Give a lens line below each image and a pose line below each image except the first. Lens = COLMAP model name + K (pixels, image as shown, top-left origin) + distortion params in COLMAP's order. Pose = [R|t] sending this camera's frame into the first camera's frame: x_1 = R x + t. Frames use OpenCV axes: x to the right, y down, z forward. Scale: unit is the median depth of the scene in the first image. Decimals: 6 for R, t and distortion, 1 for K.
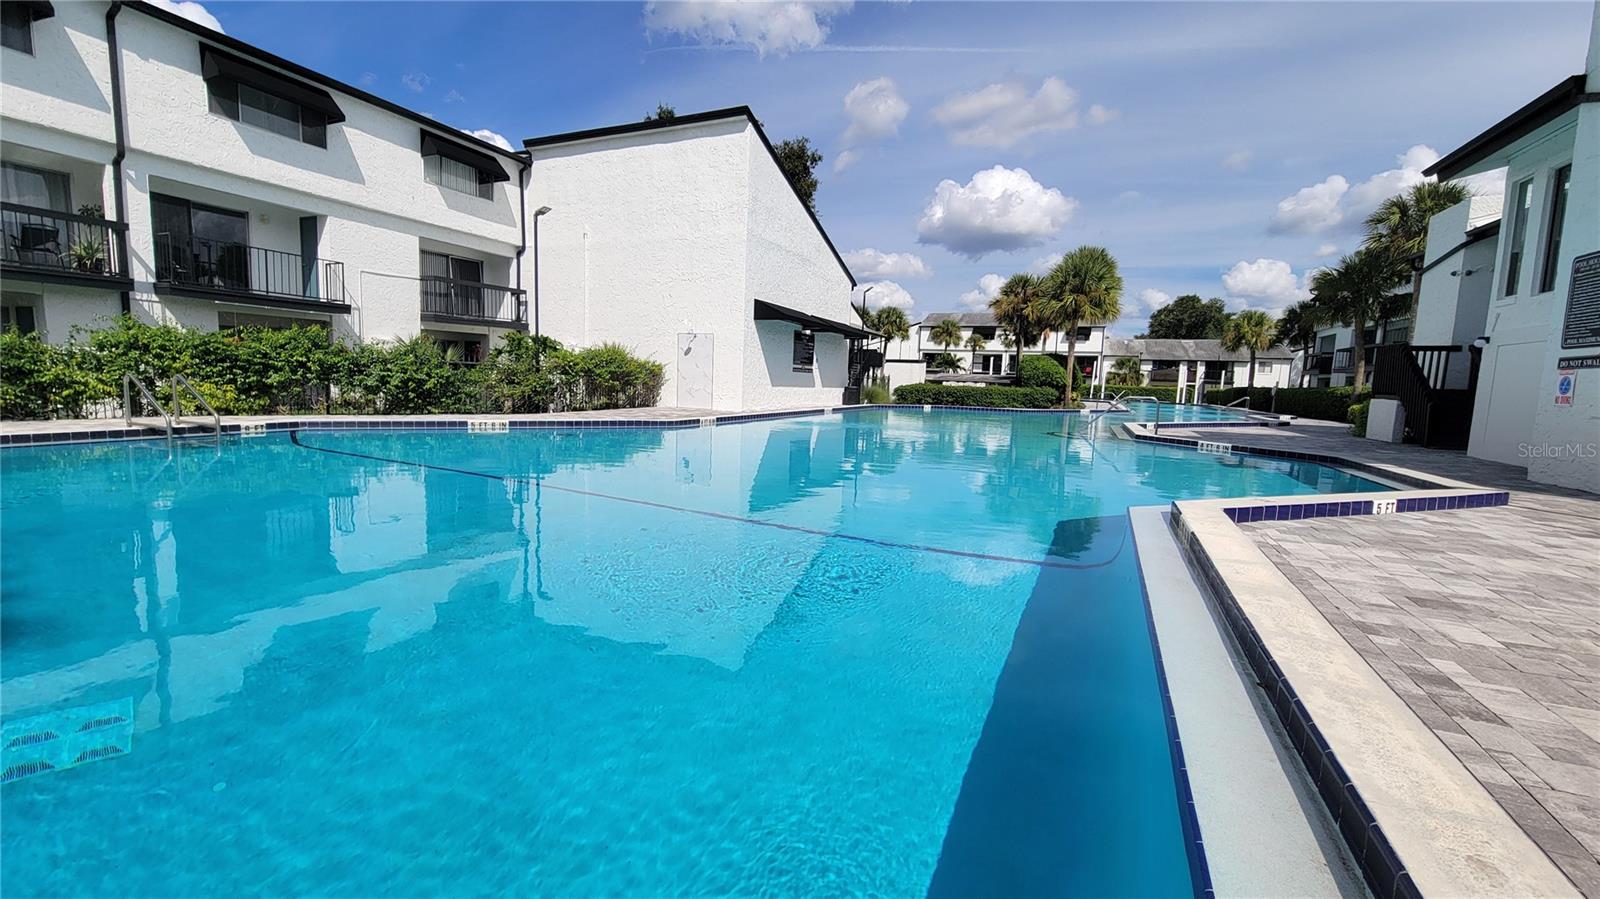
lens RADIAL K [[648.8, 0, 790.4], [0, 648.8, 452.0], [0, 0, 1]] dist [0.003345, -0.003866]
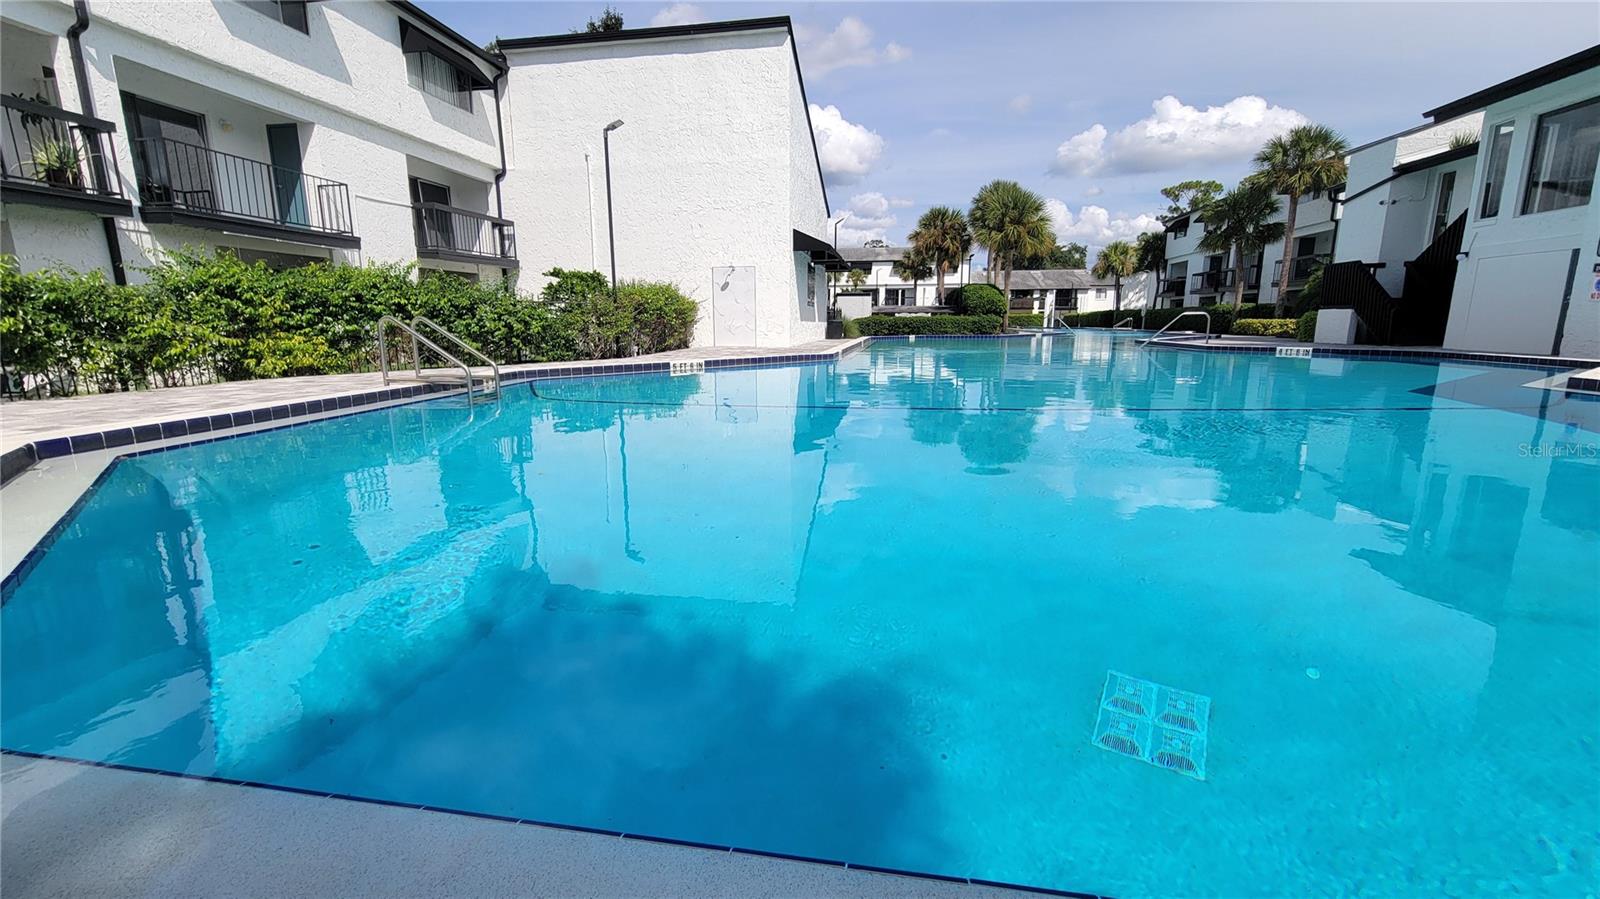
lens RADIAL K [[651.5, 0, 789.3], [0, 651.5, 449.7], [0, 0, 1]] dist [-0.001049, -0.000130]
pose [[0.967430, -0.086296, 0.237977, -0.205490], [0.065978, 0.993564, 0.092071, -0.000025], [-0.244391, -0.073371, 0.966897, 0.028996]]
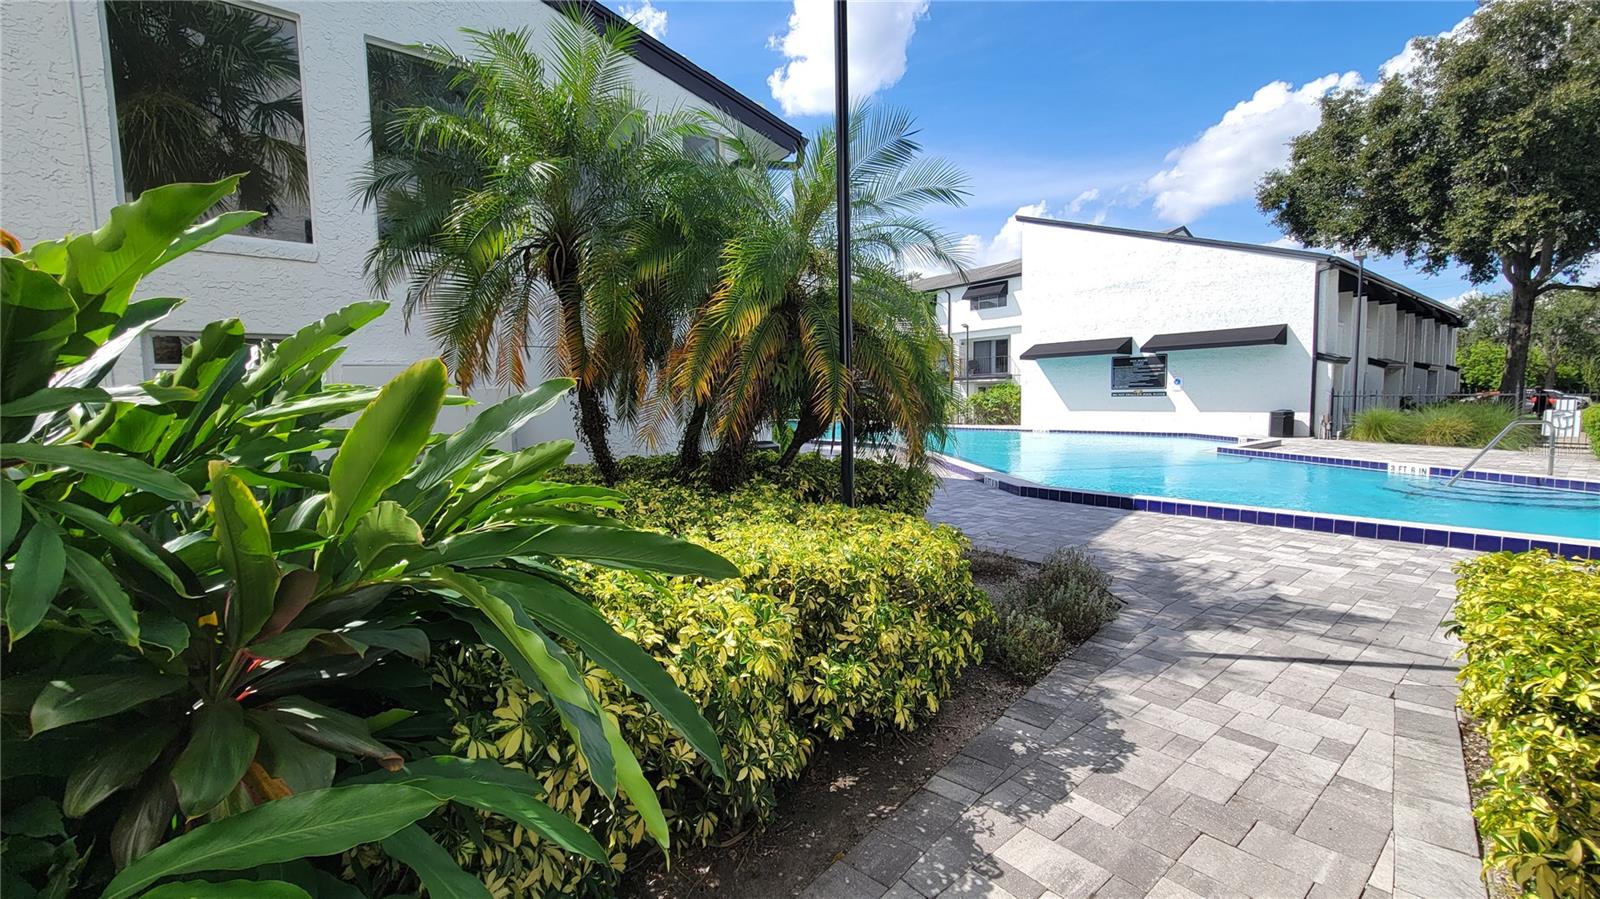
lens RADIAL K [[648.8, 0, 790.4], [0, 648.8, 452.0], [0, 0, 1]] dist [0.003345, -0.003866]
pose [[-0.463824, 0.046735, -0.884694, 0.875813], [-0.095722, 0.990118, 0.102489, -0.069753], [0.880741, 0.132222, -0.454767, 0.769513]]
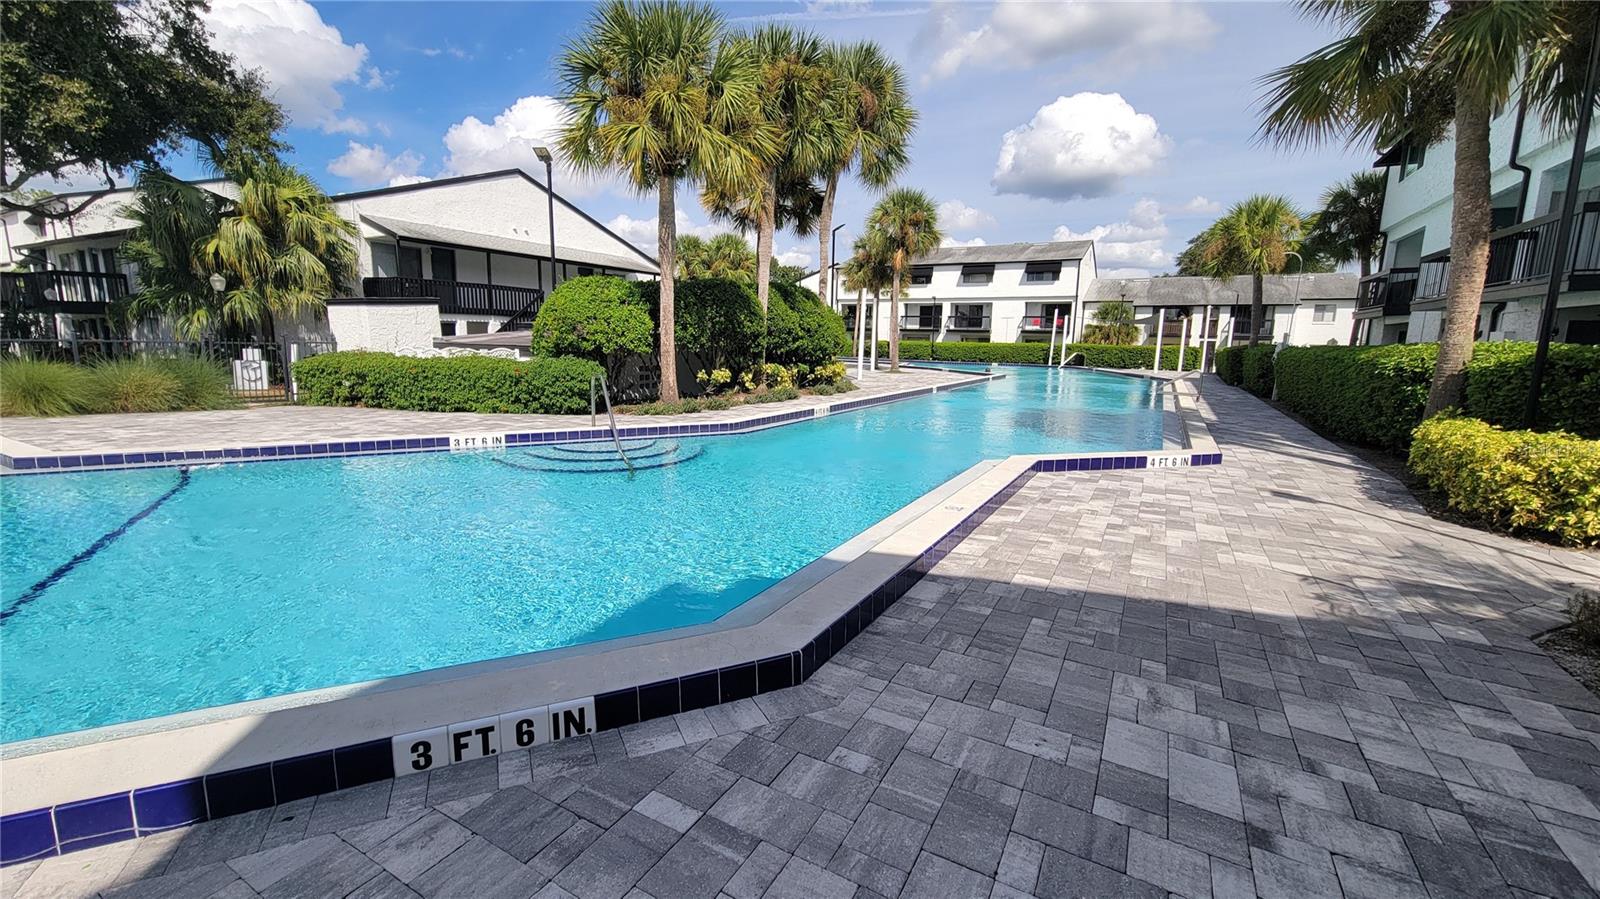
lens RADIAL K [[648.8, 0, 790.4], [0, 648.8, 452.0], [0, 0, 1]] dist [0.003345, -0.003866]
pose [[0.995586, -0.000860, -0.093850, 0.569450], [0.006108, 0.998432, 0.055648, -0.066493], [0.093655, -0.055976, 0.994030, 0.642278]]
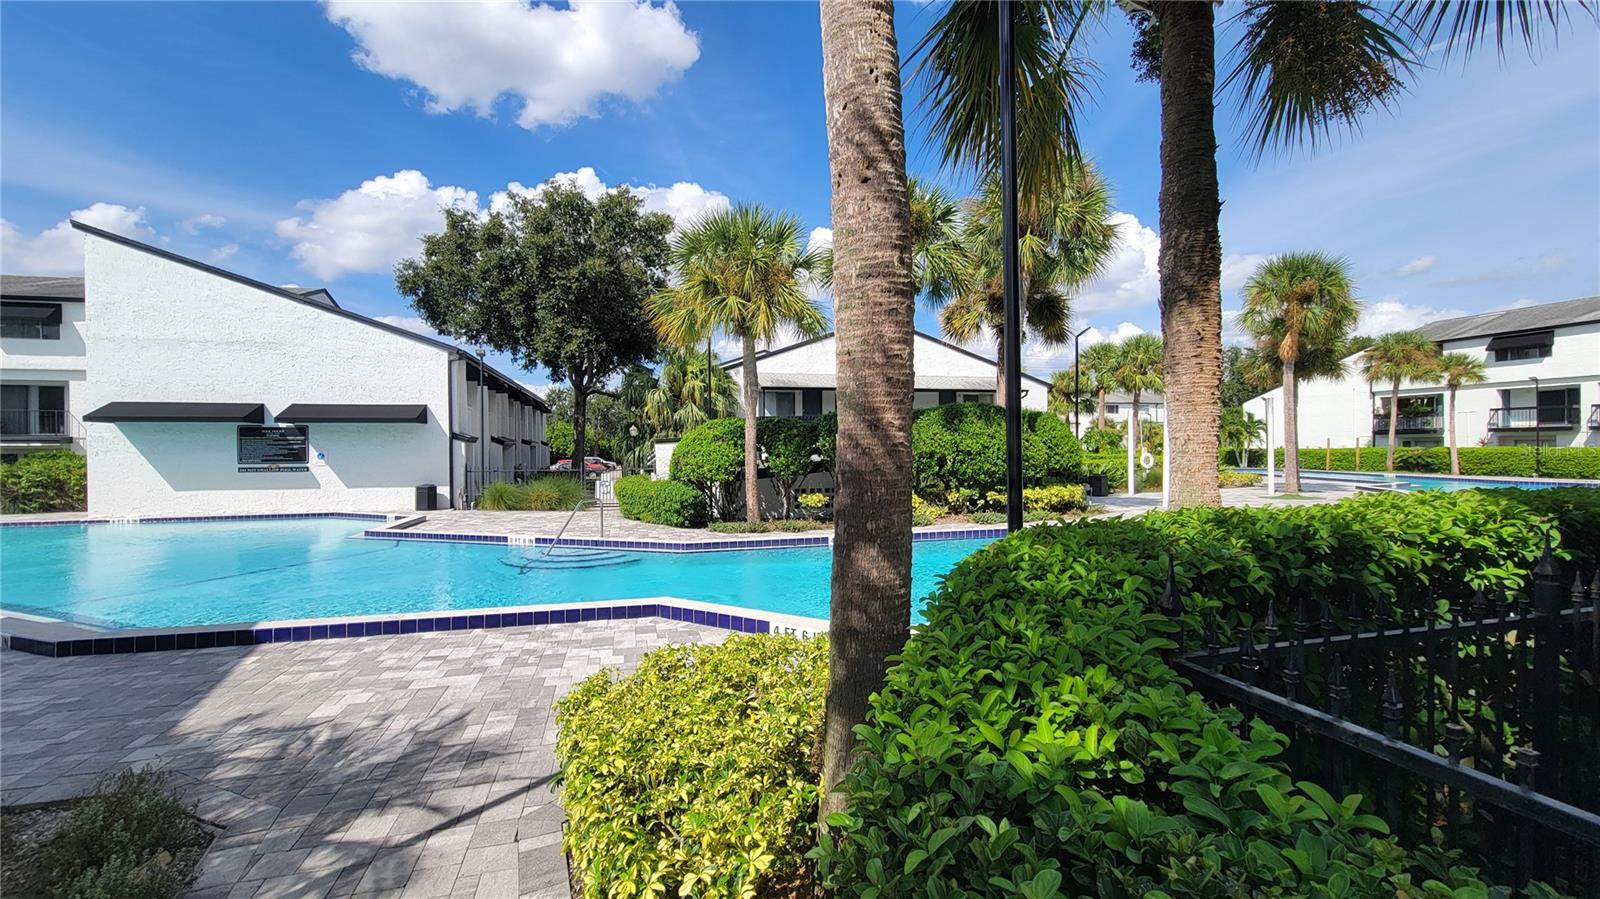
lens RADIAL K [[650.6, 0, 793.0], [0, 650.6, 449.1], [0, 0, 1]] dist [-0.011618, 0.006945]
pose [[0.624200, -0.038217, -0.780329, 0.855445], [-0.056702, 0.993953, -0.094037, -0.086284], [0.779204, 0.102944, 0.618259, 0.775220]]
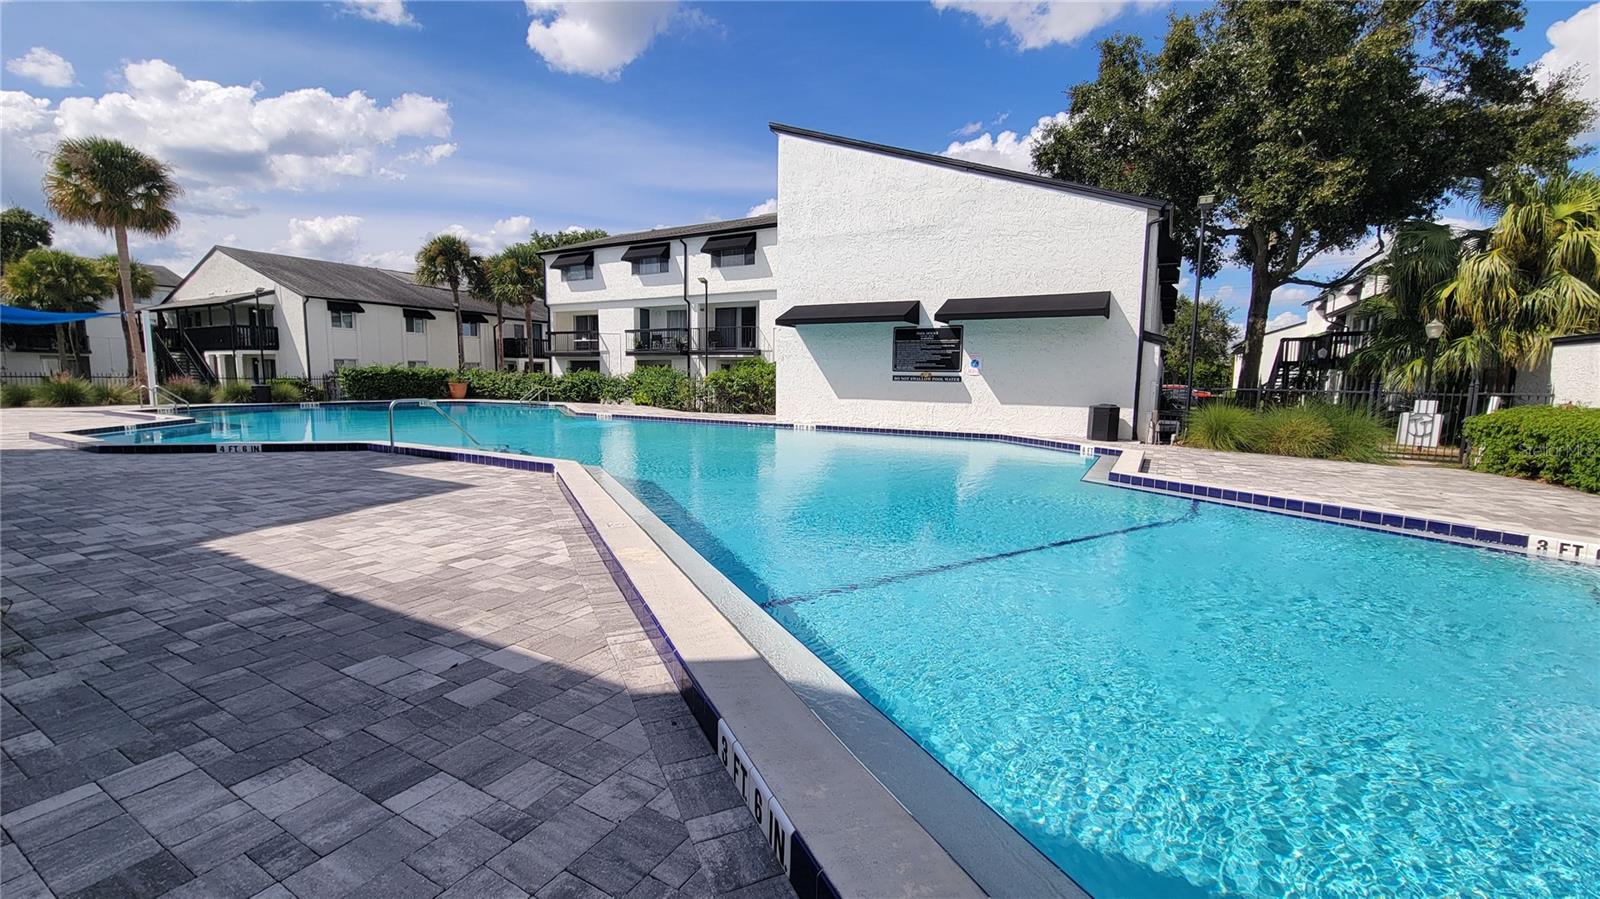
lens RADIAL K [[651.5, 0, 789.3], [0, 651.5, 449.7], [0, 0, 1]] dist [-0.001049, -0.000130]
pose [[-0.100583, 0.074765, -0.992116, 0.592533], [-0.126680, 0.988094, 0.087305, -0.070881], [0.986831, 0.134463, -0.089914, 0.715341]]
